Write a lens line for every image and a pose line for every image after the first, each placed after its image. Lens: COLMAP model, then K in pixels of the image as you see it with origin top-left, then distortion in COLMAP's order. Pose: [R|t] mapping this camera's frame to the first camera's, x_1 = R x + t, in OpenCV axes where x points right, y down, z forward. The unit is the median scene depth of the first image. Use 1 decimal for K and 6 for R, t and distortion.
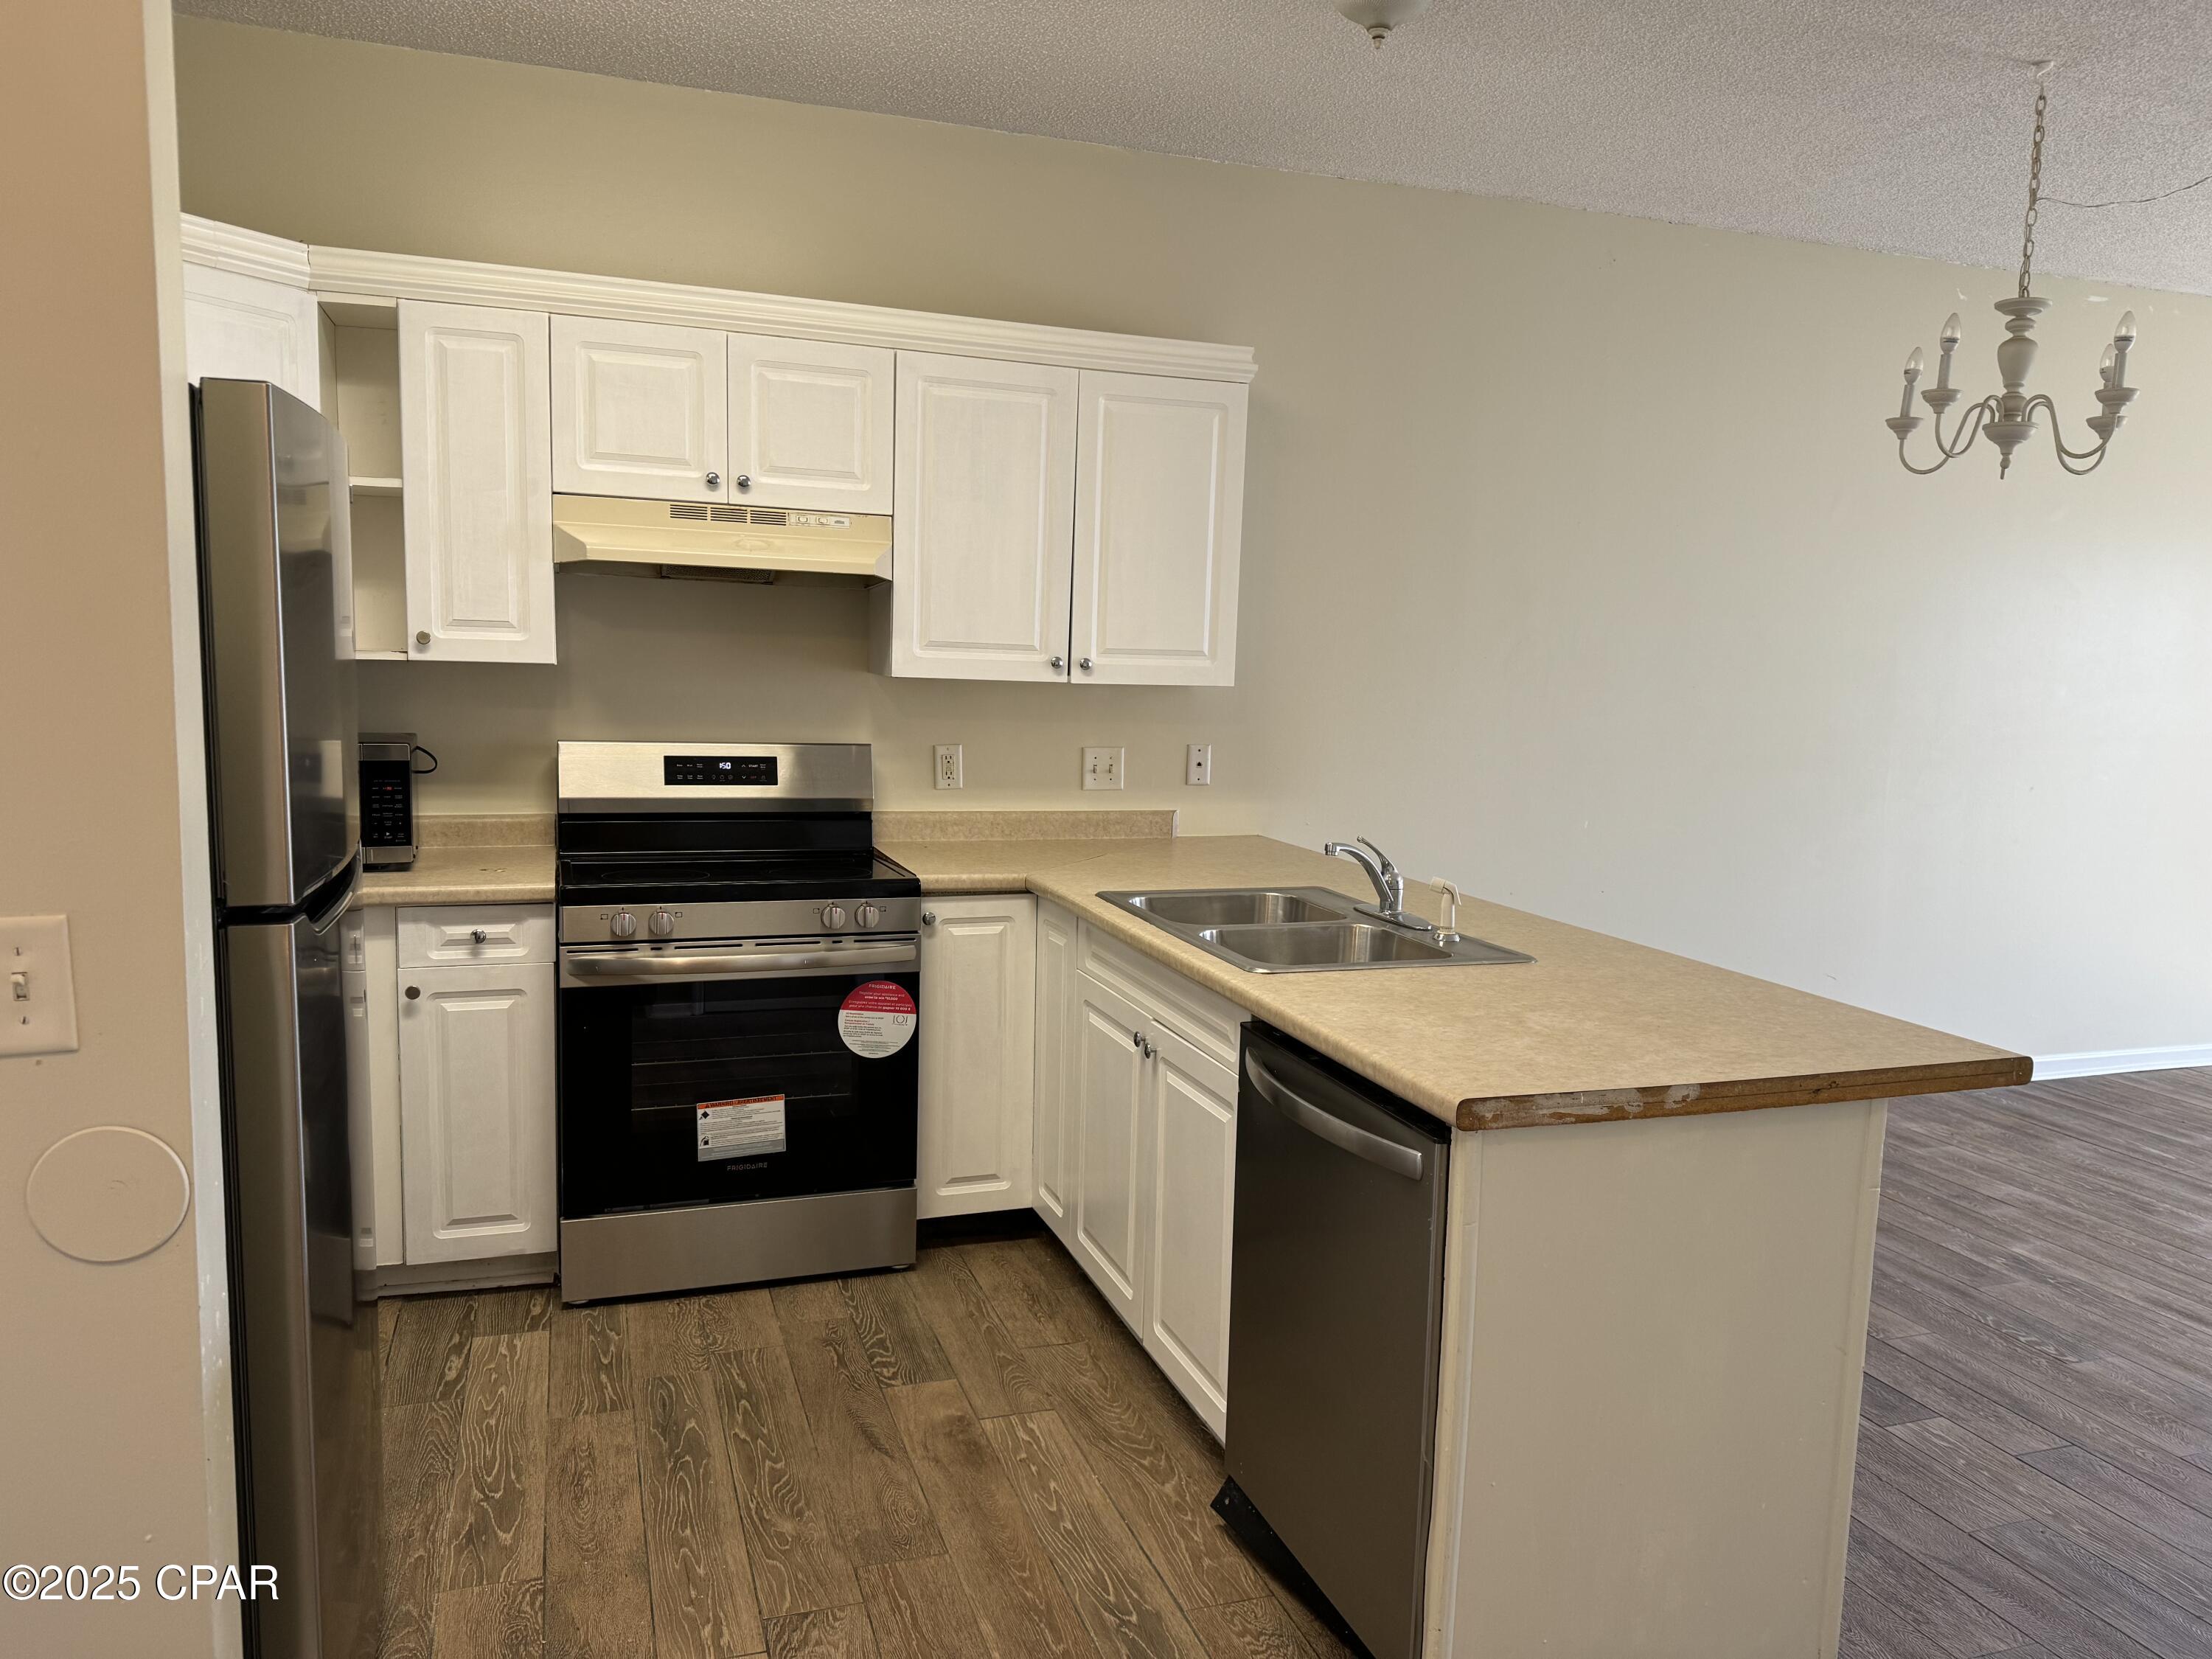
lens RADIAL K [[1548.7, 0, 1106.0], [0, 1548.7, 829.5], [0, 0, 1]] dist [0.056858, -0.098813]
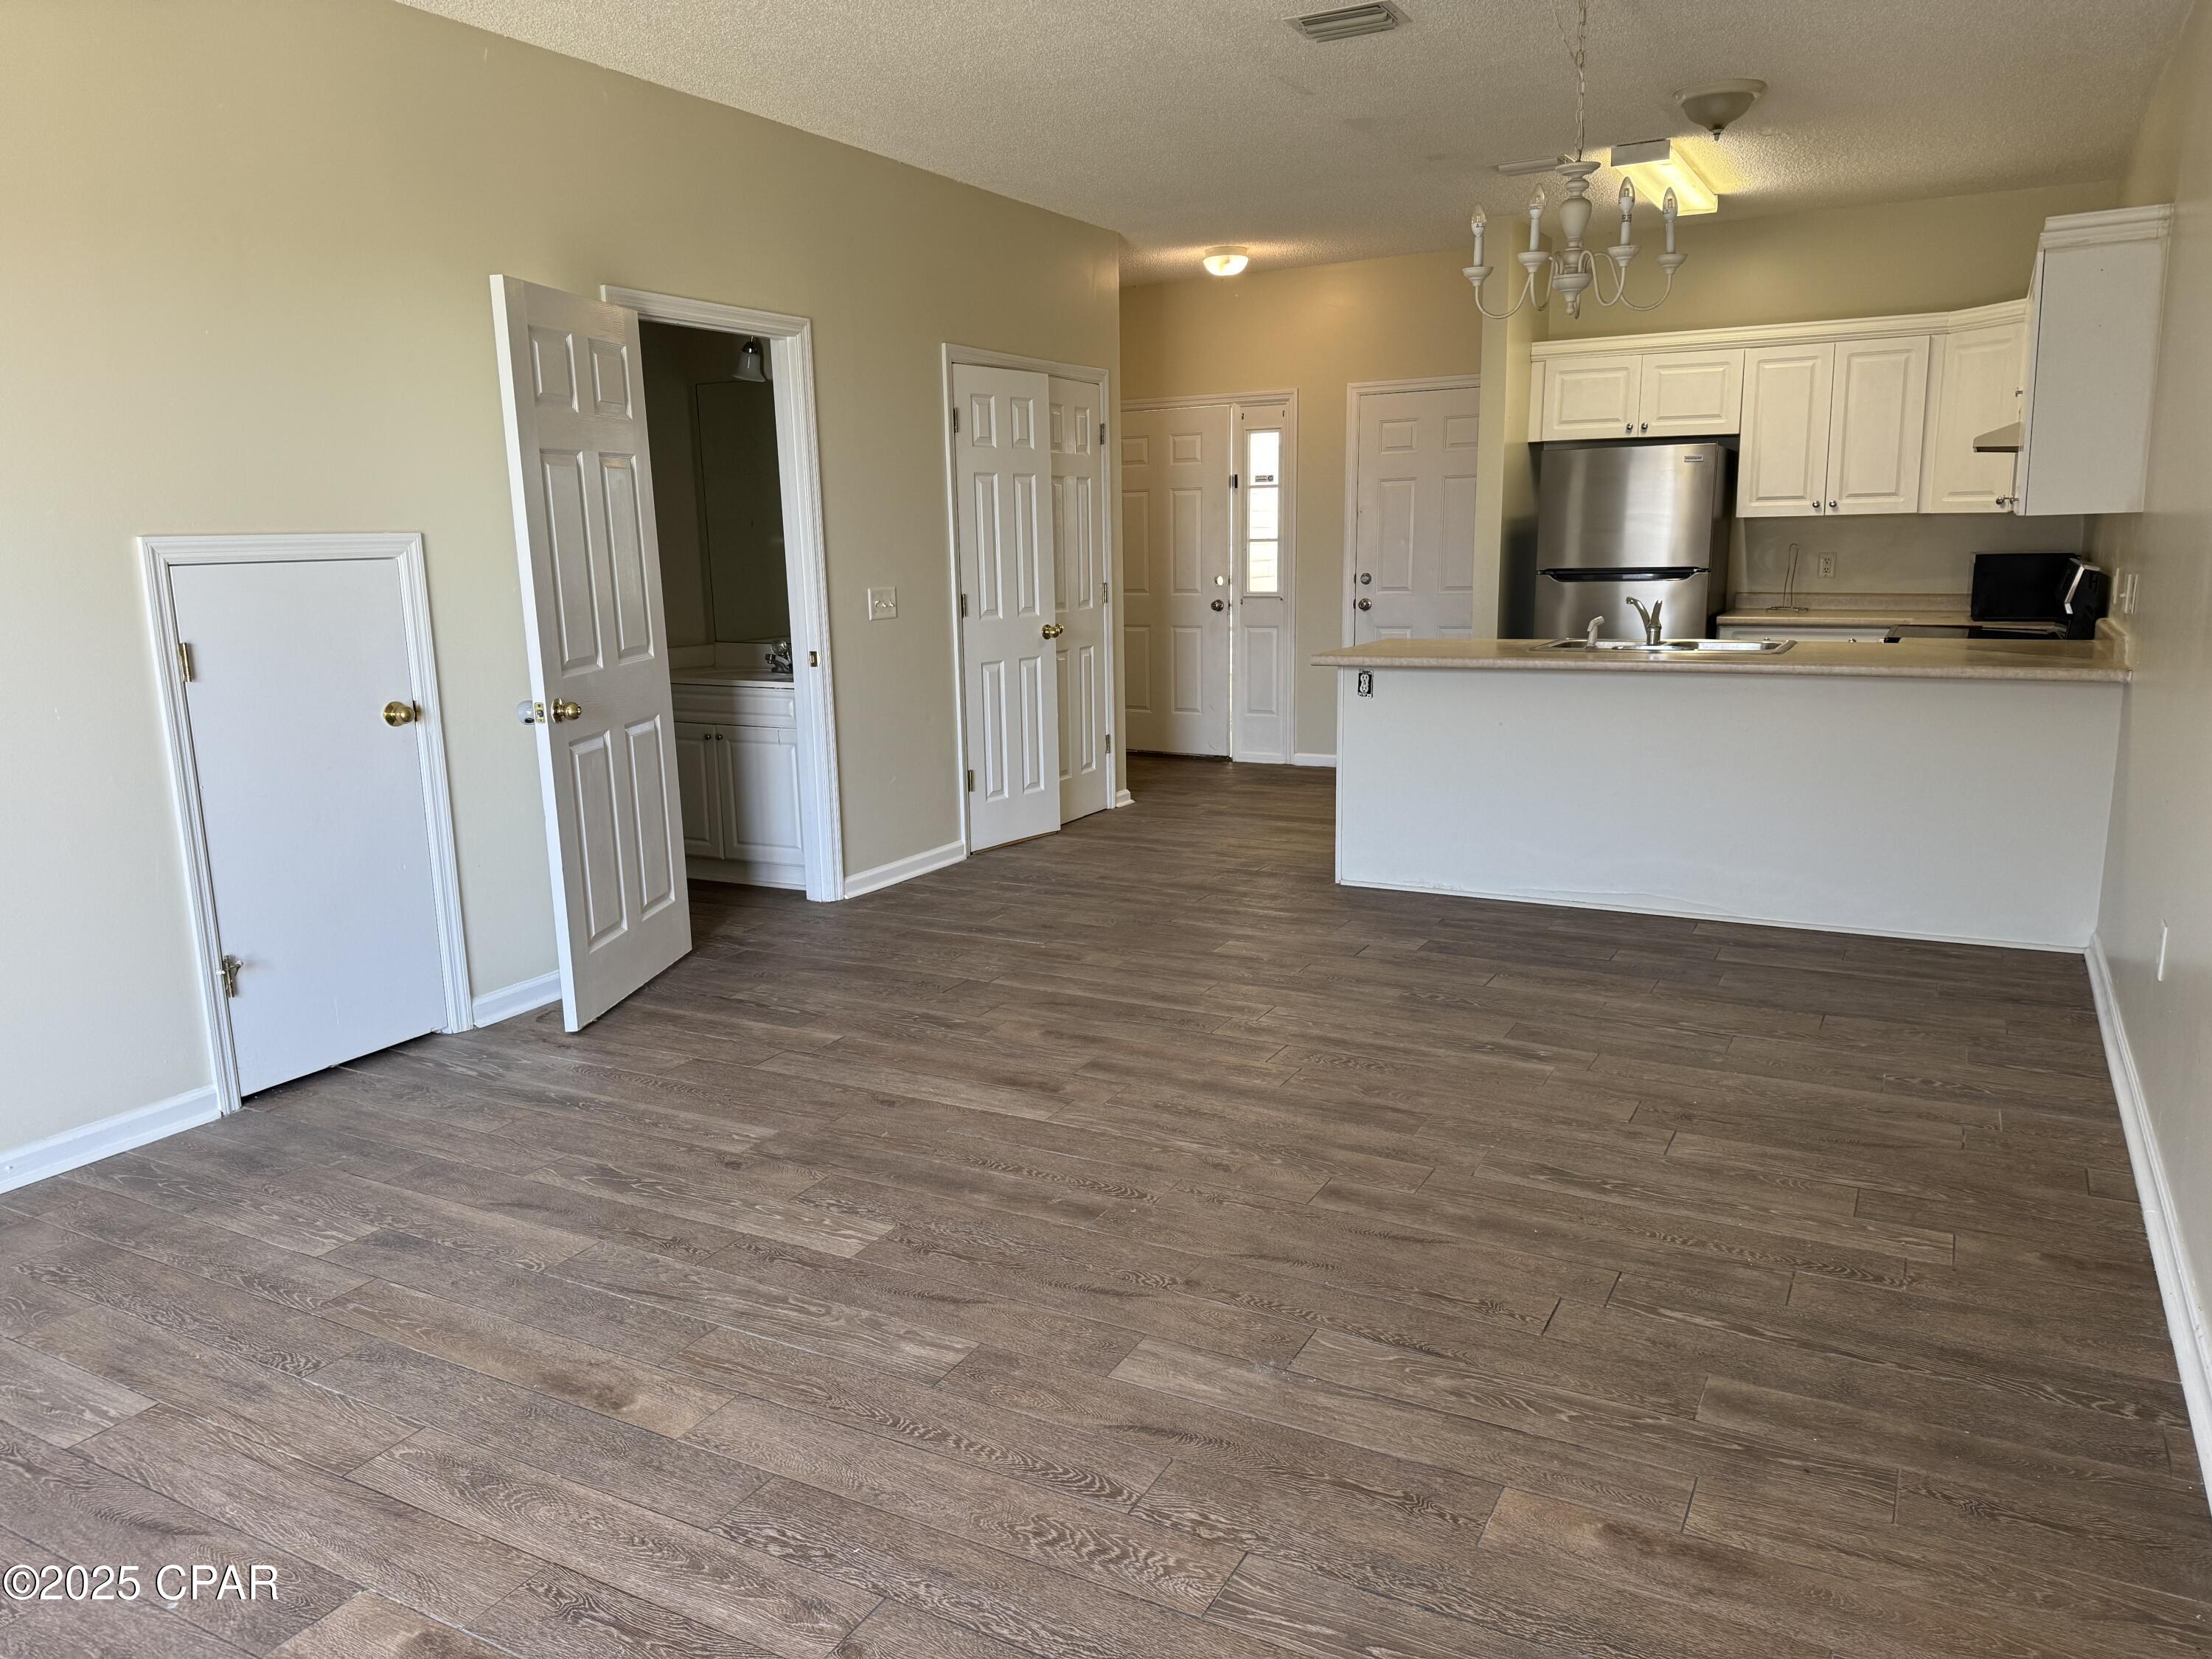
lens RADIAL K [[1525.1, 0, 1106.0], [0, 1525.1, 829.5], [0, 0, 1]] dist [0.104879, -0.000642]
pose [[-0.739158, 0.111648, -0.664214, 1.590800], [-0.086792, 0.962155, 0.258313, -0.126701], [0.667917, 0.248582, -0.701494, 1.618826]]
